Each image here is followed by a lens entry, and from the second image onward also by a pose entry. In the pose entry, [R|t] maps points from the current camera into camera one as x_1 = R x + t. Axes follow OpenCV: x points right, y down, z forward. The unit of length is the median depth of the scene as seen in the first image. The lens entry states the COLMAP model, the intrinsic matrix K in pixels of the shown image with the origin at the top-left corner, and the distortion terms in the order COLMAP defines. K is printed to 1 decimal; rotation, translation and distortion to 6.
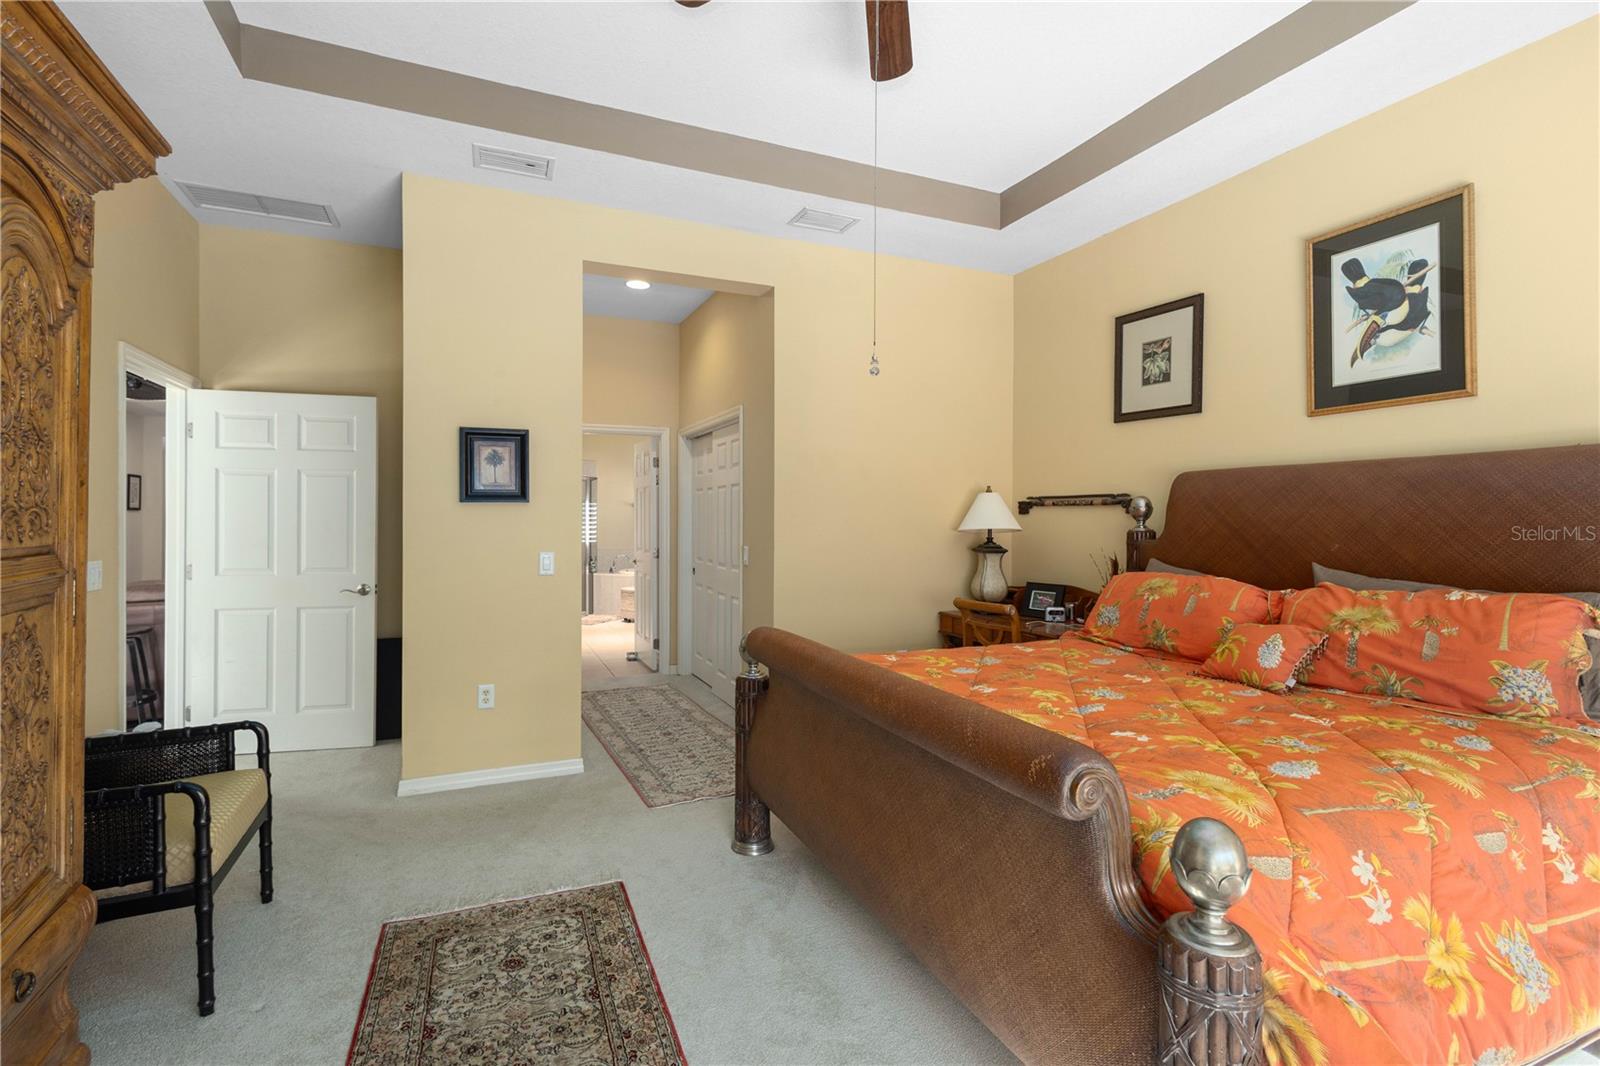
lens RADIAL K [[746.2, 0, 809.1], [0, 746.2, 518.7], [0, 0, 1]] dist [0.020810, -0.005000]
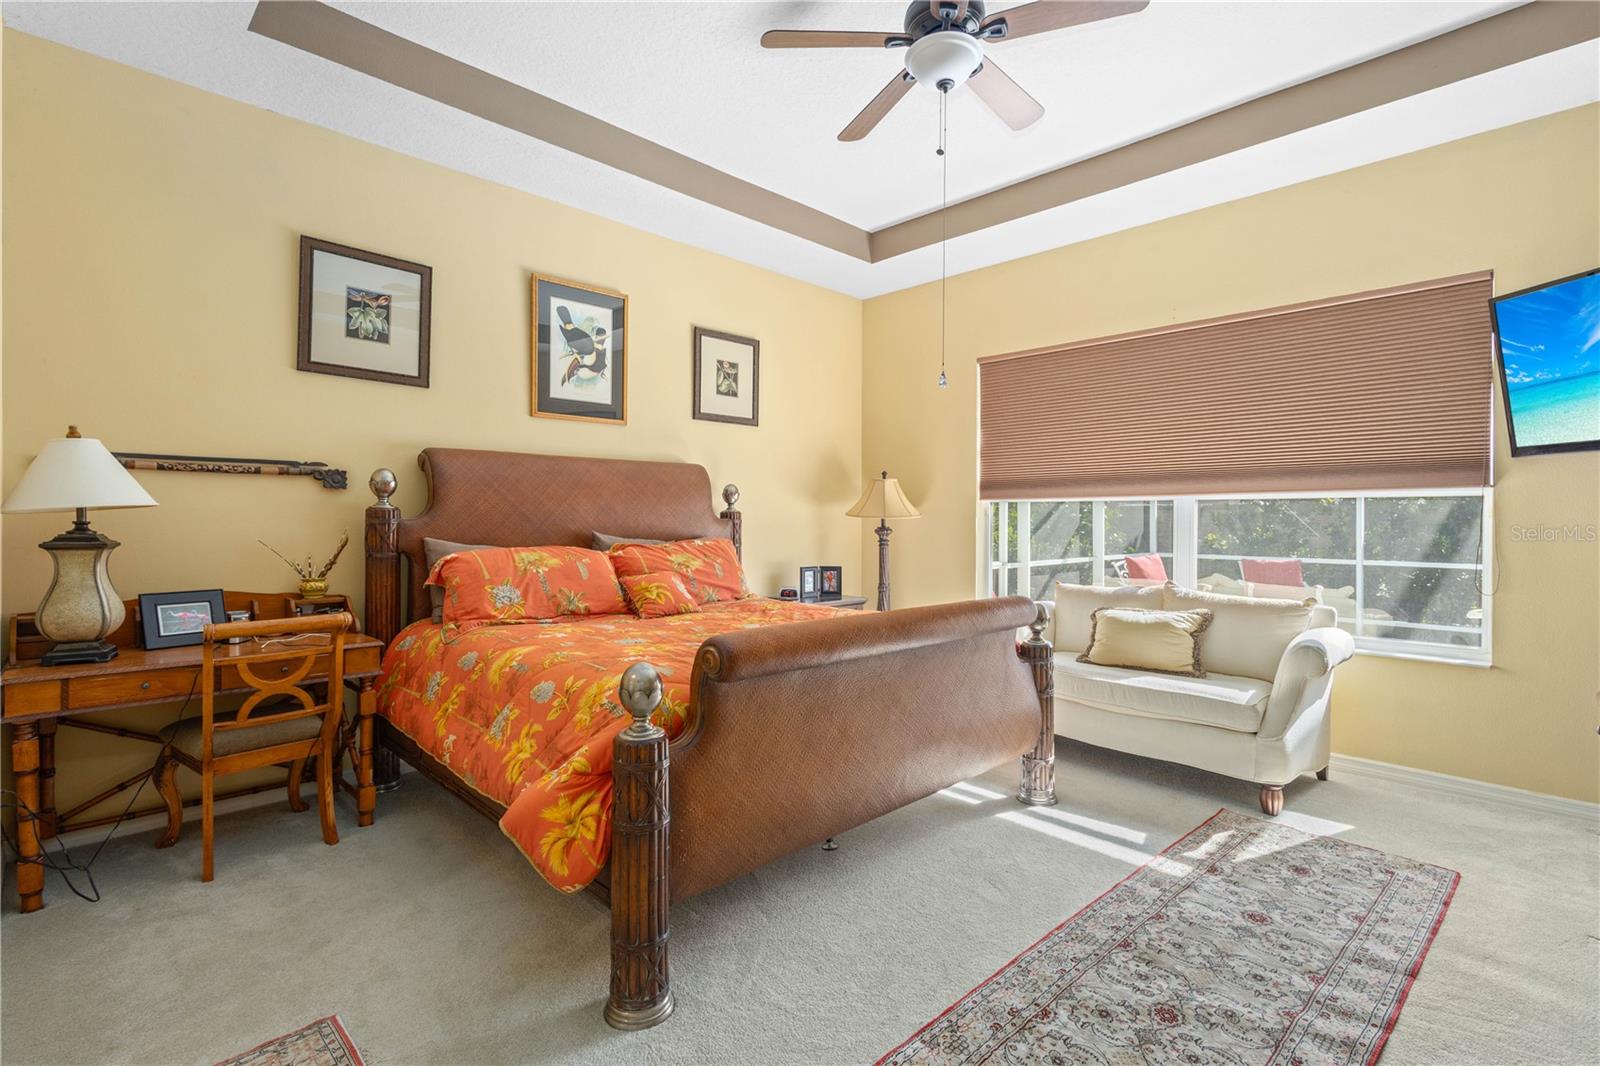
lens RADIAL K [[746.2, 0, 802.9], [0, 746.2, 524.7], [0, 0, 1]] dist [0.020810, -0.005000]
pose [[-0.349727, -0.008729, 0.936811, -0.677801], [0.000593, 0.999954, 0.009539, 0.033211], [-0.936851, 0.003891, -0.349706, 1.055916]]
